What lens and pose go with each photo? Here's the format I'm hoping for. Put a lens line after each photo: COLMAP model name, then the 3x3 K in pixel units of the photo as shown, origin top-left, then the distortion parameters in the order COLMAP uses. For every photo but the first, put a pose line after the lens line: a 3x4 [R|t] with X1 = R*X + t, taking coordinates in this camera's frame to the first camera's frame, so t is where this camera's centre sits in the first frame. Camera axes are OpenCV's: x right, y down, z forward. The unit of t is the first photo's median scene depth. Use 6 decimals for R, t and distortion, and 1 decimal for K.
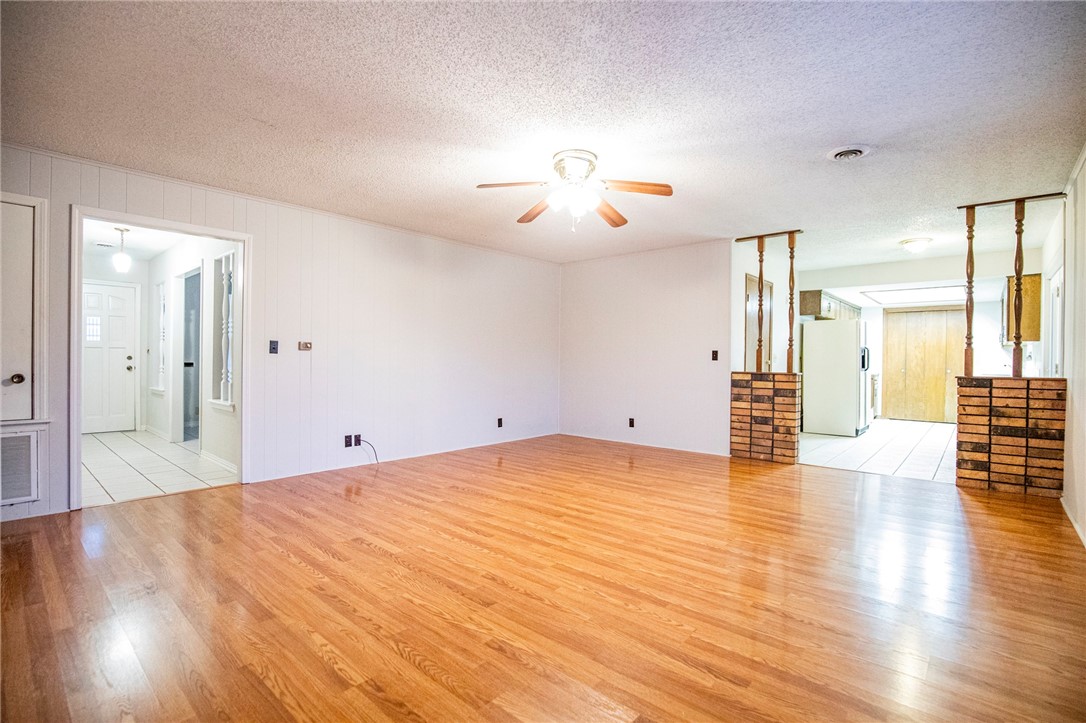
lens RADIAL K [[507.1, 0, 547.9], [0, 507.1, 363.3], [0, 0, 1]] dist [-0.031003, 0.005057]
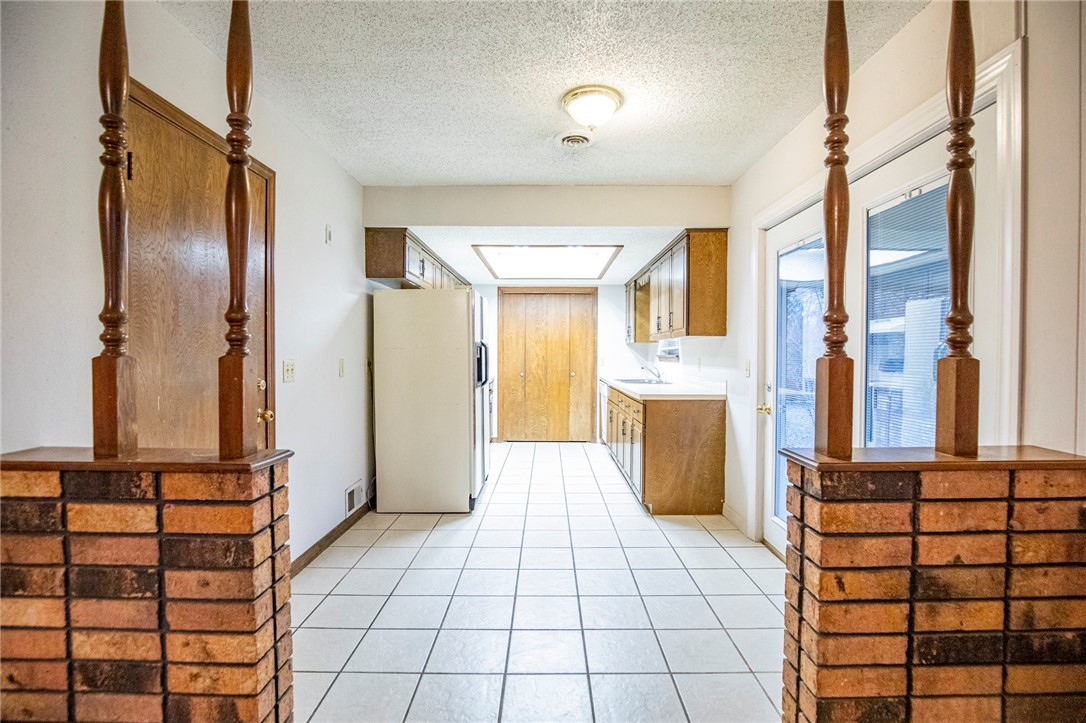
lens RADIAL K [[507.1, 0, 549.4], [0, 507.1, 365.0], [0, 0, 1]] dist [-0.031003, 0.005057]
pose [[0.749552, -0.023979, 0.661511, 0.559277], [0.010331, 0.999646, 0.024530, -0.036074], [-0.661865, -0.011553, 0.749534, 0.931849]]
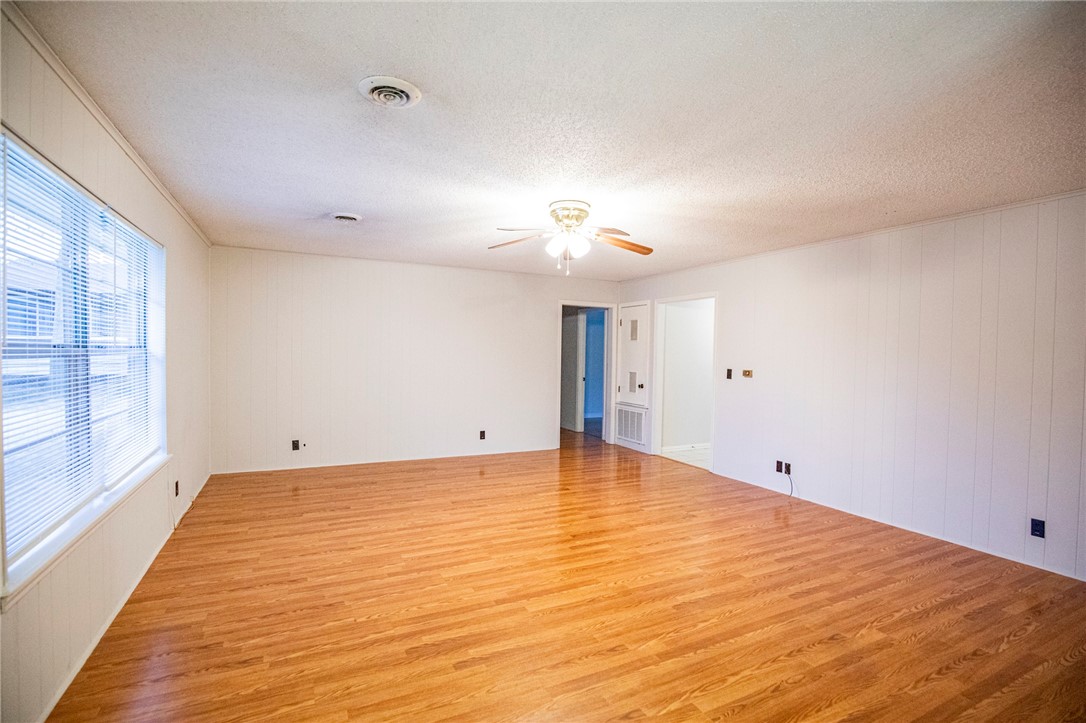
lens RADIAL K [[507.1, 0, 544.2], [0, 507.1, 366.4], [0, 0, 1]] dist [-0.031003, 0.005057]
pose [[-0.380823, 0.008241, -0.924611, 0.869748], [-0.026536, 0.999451, 0.019837, -0.068598], [0.924267, 0.032090, -0.380395, 1.113985]]
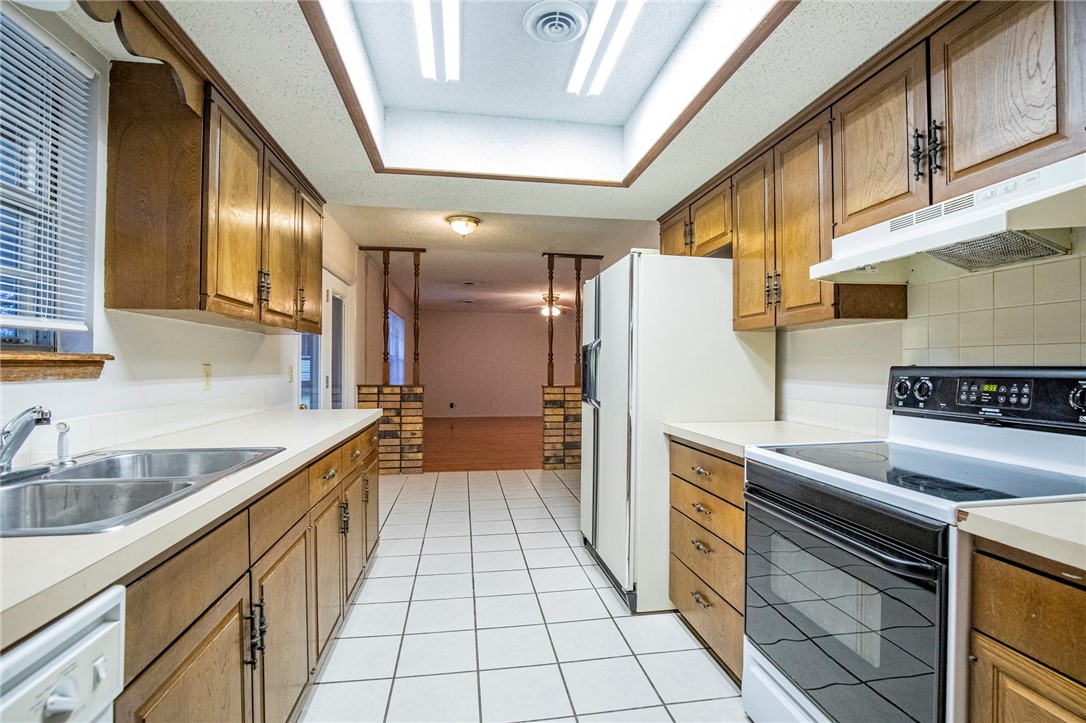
lens RADIAL K [[507.1, 0, 540.6], [0, 507.1, 372.0], [0, 0, 1]] dist [-0.031003, 0.005057]
pose [[-0.642521, -0.004571, -0.766254, 1.702344], [-0.016223, 0.999839, 0.007639, -0.021916], [0.766096, 0.017339, -0.642492, 2.158344]]
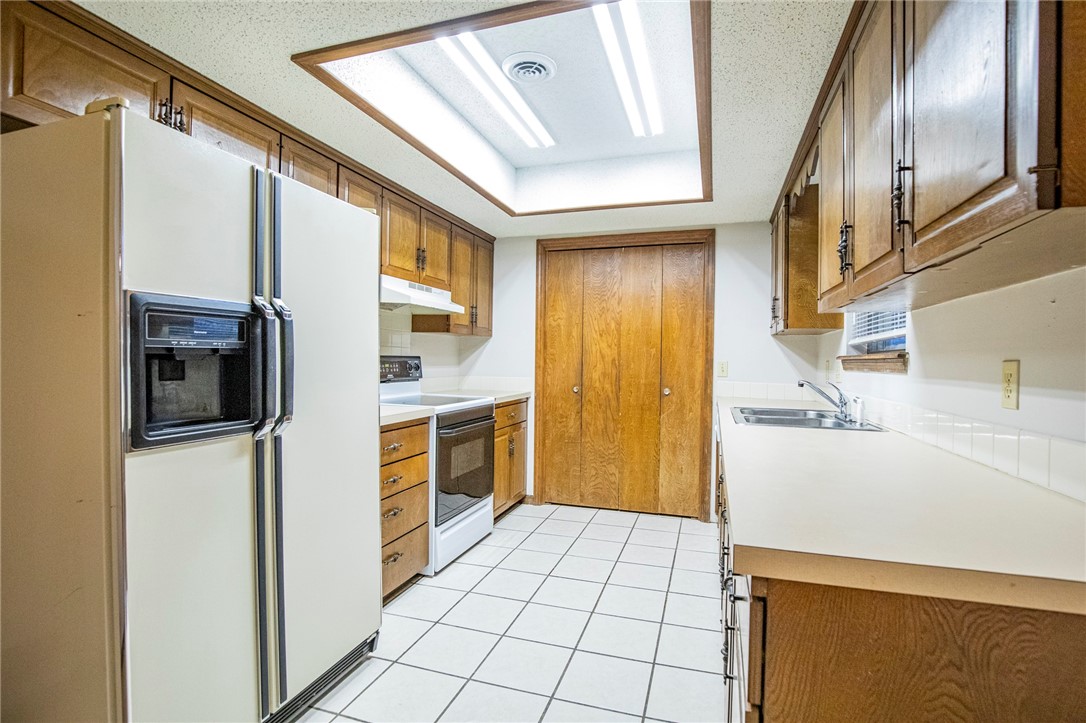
lens RADIAL K [[507.1, 0, 548.5], [0, 507.1, 358.7], [0, 0, 1]] dist [-0.031003, 0.005057]
pose [[0.917598, 0.000708, 0.397509, 1.150274], [0.001007, 0.999991, -0.004107, -0.020225], [-0.397509, 0.004169, 0.917589, 1.369934]]
